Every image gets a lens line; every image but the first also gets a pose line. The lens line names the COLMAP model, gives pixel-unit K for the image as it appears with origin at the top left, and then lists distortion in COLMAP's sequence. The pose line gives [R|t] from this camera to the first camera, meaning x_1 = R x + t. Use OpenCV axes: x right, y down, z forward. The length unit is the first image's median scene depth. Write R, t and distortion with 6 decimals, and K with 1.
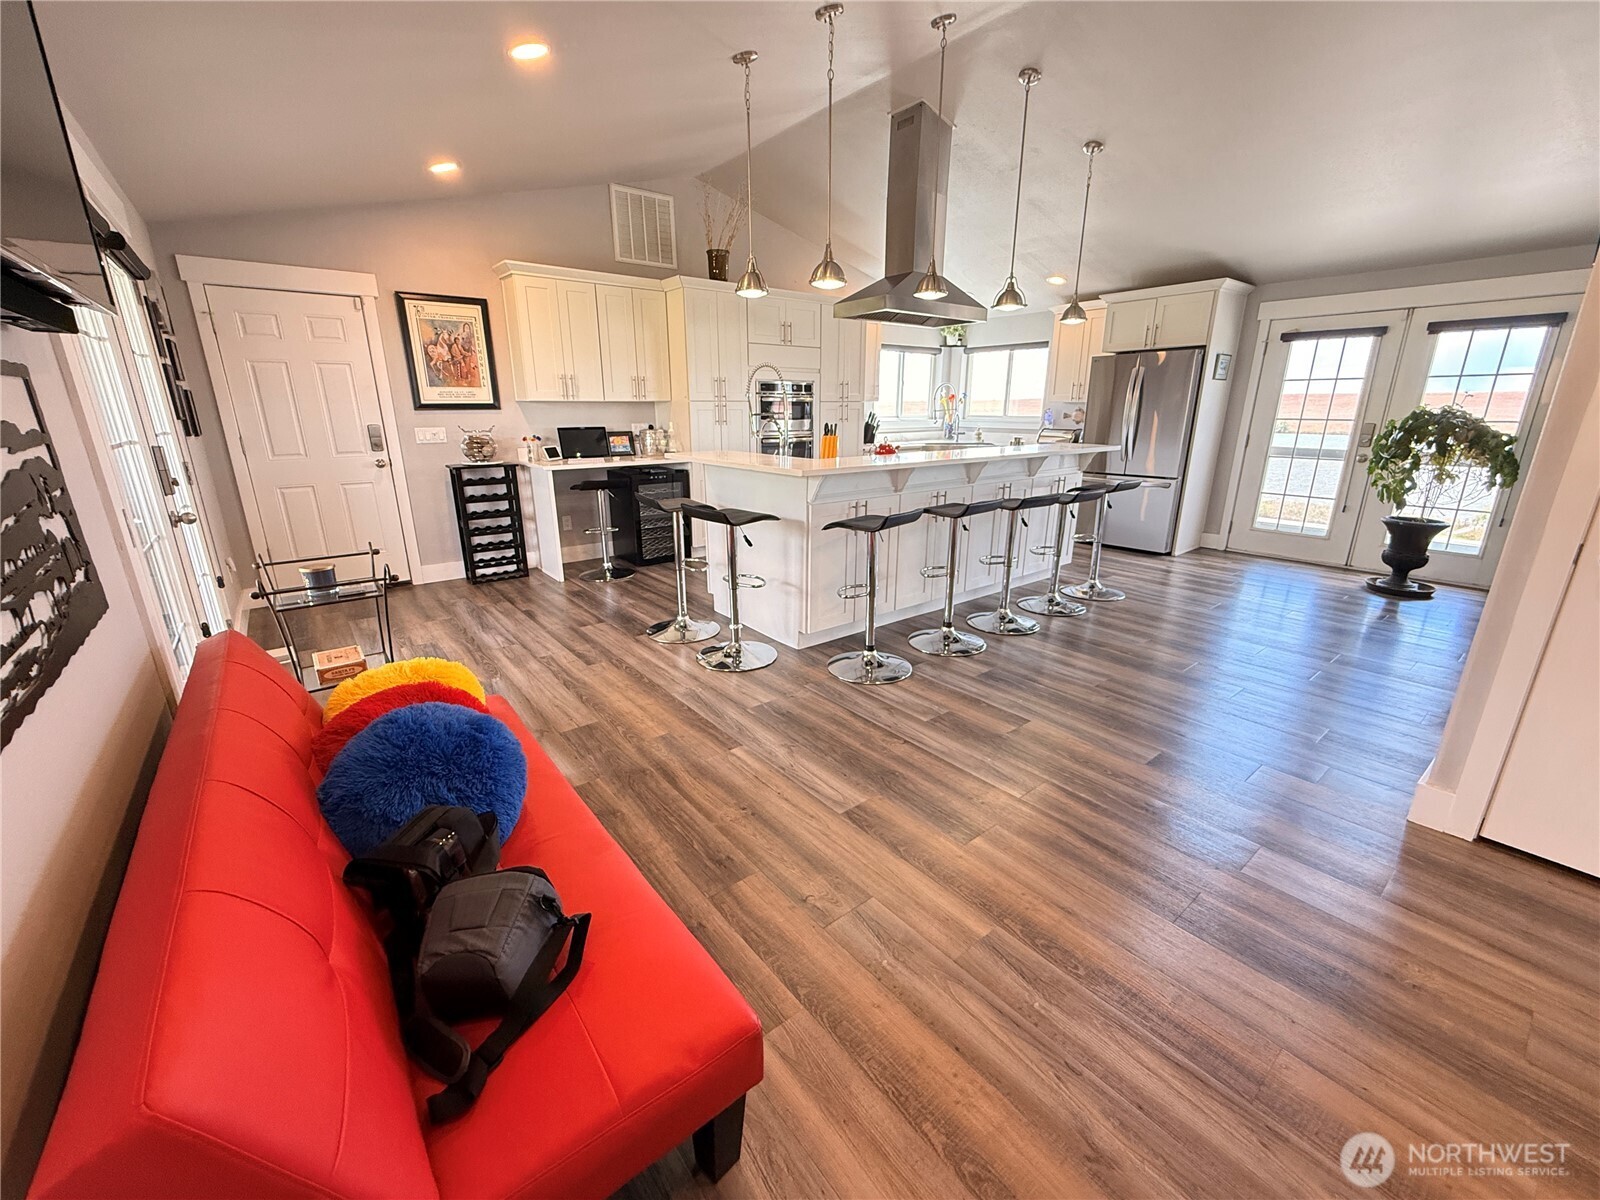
lens RADIAL K [[637.3, 0, 803.0], [0, 637.3, 588.0], [0, 0, 1]] dist [-0.000016, 0.000305]
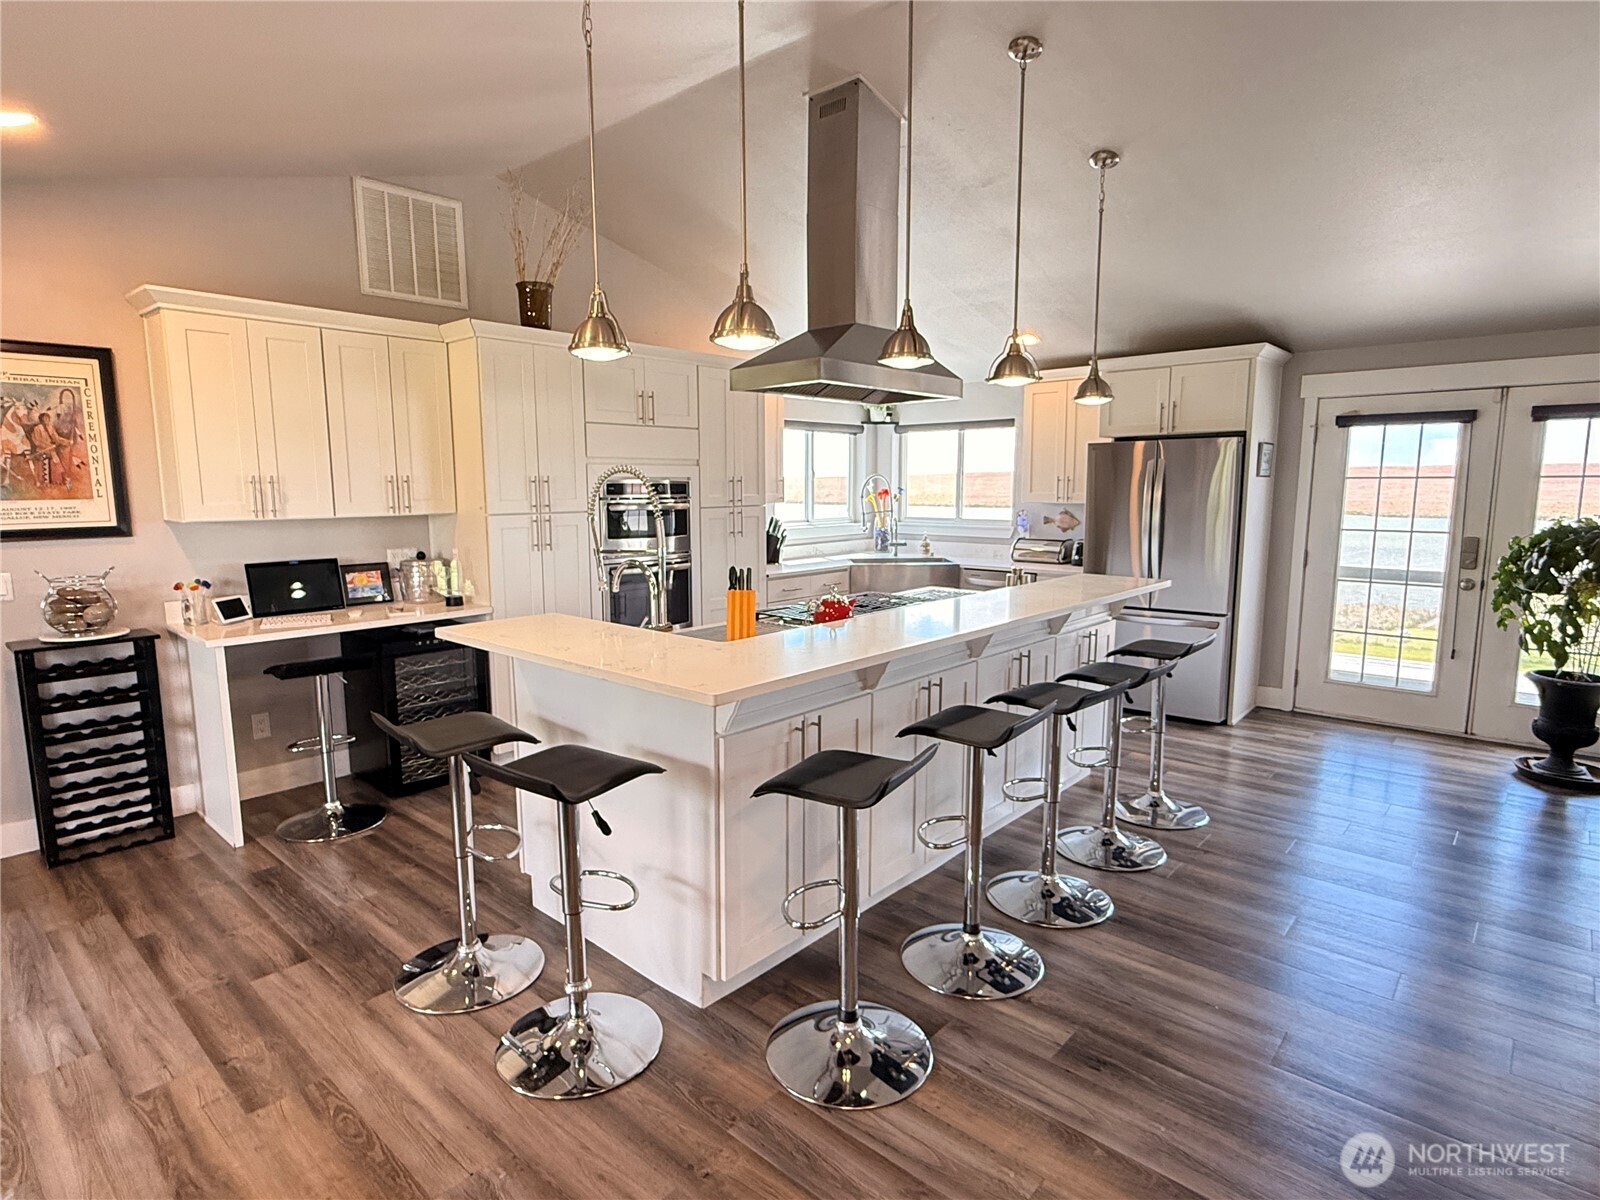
lens RADIAL K [[863.6, 0, 802.1], [0, 863.6, 596.8], [0, 0, 1]] dist [-0.000244, 0.001220]
pose [[0.985584, -0.026578, 0.167087, -0.025994], [0.051308, 0.988029, -0.145483, -0.092243], [-0.161221, 0.151959, 0.975149, 0.185355]]
